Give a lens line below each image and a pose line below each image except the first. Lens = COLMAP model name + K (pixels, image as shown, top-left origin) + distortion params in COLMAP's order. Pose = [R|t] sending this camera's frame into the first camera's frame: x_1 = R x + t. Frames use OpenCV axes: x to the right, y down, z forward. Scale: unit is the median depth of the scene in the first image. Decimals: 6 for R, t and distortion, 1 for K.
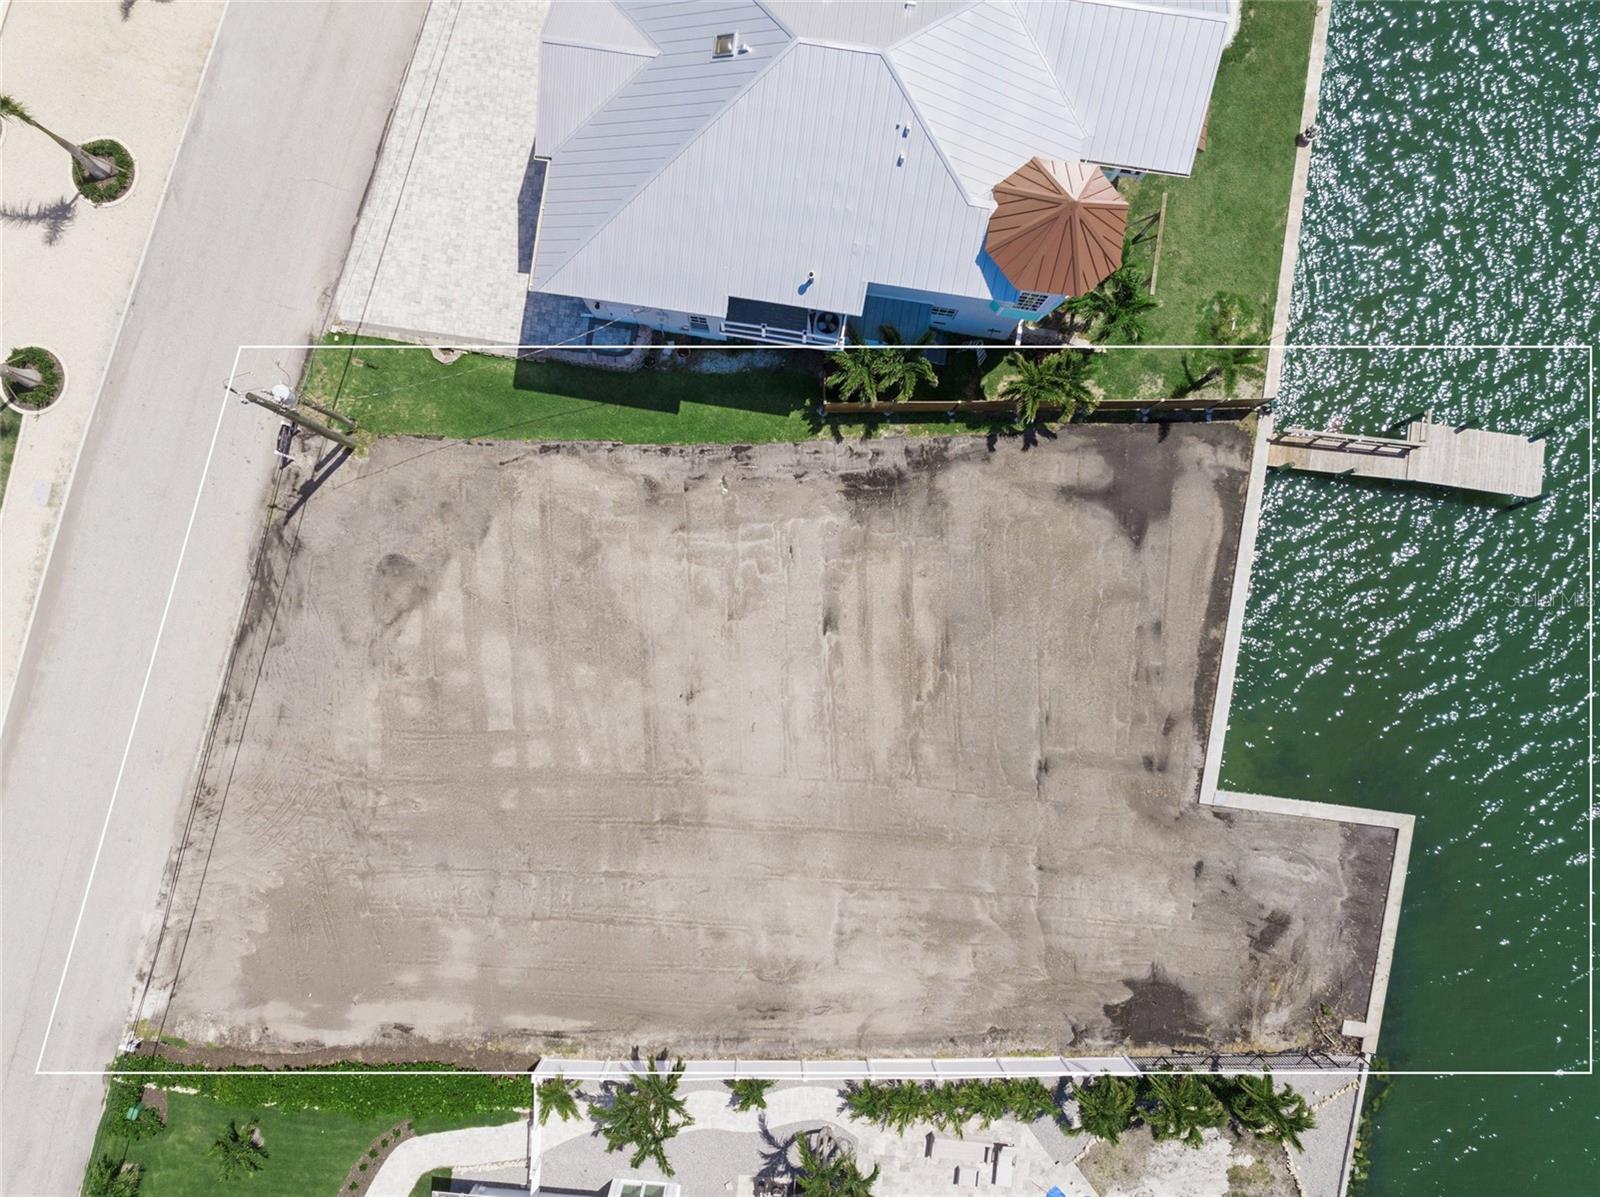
lens RADIAL K [[1149.3, 0, 800.0], [0, 1149.3, 598.5], [0, 0, 1]] dist [-0.034099, -0.001715]
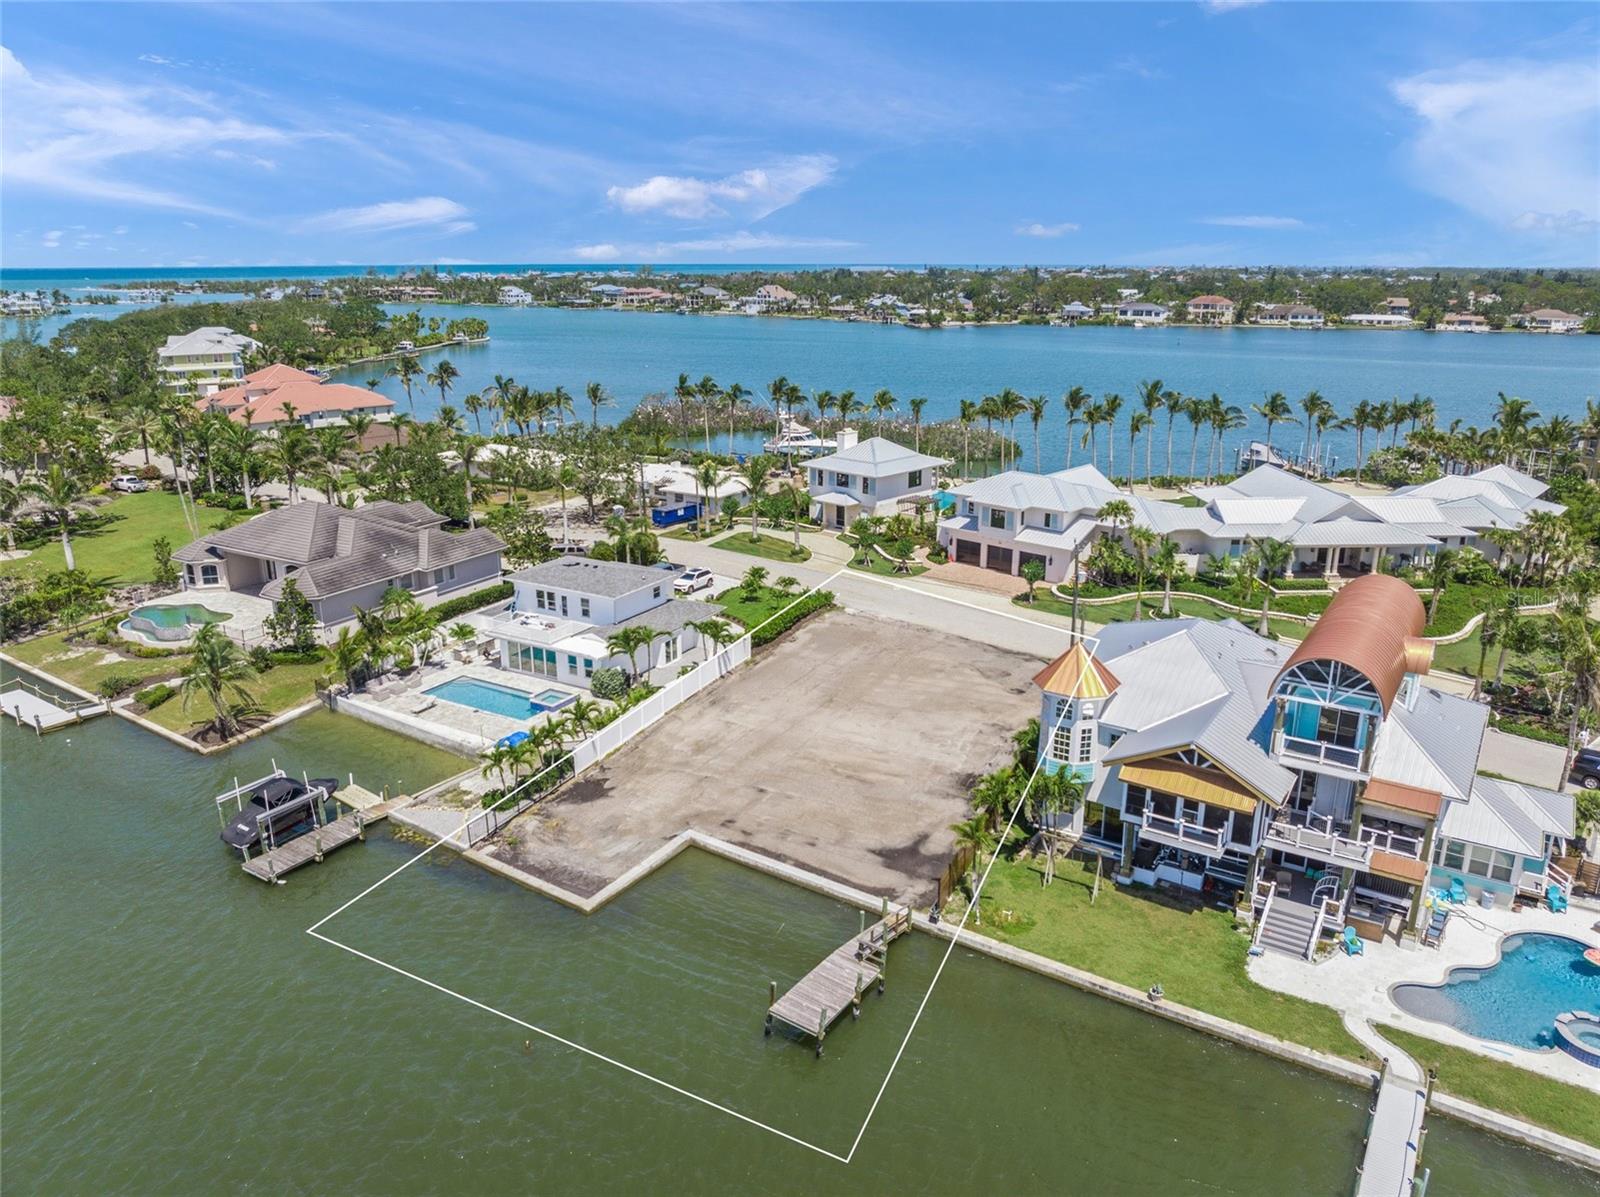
lens RADIAL K [[1121.8, 0, 808.4], [0, 1121.8, 605.4], [0, 0, 1]] dist [-0.022132, -0.026114]
pose [[-0.428844, 0.265716, -0.863416, 1.426829], [-0.903368, -0.121612, 0.411262, -0.502200], [0.004278, 0.956350, 0.292192, 0.318390]]
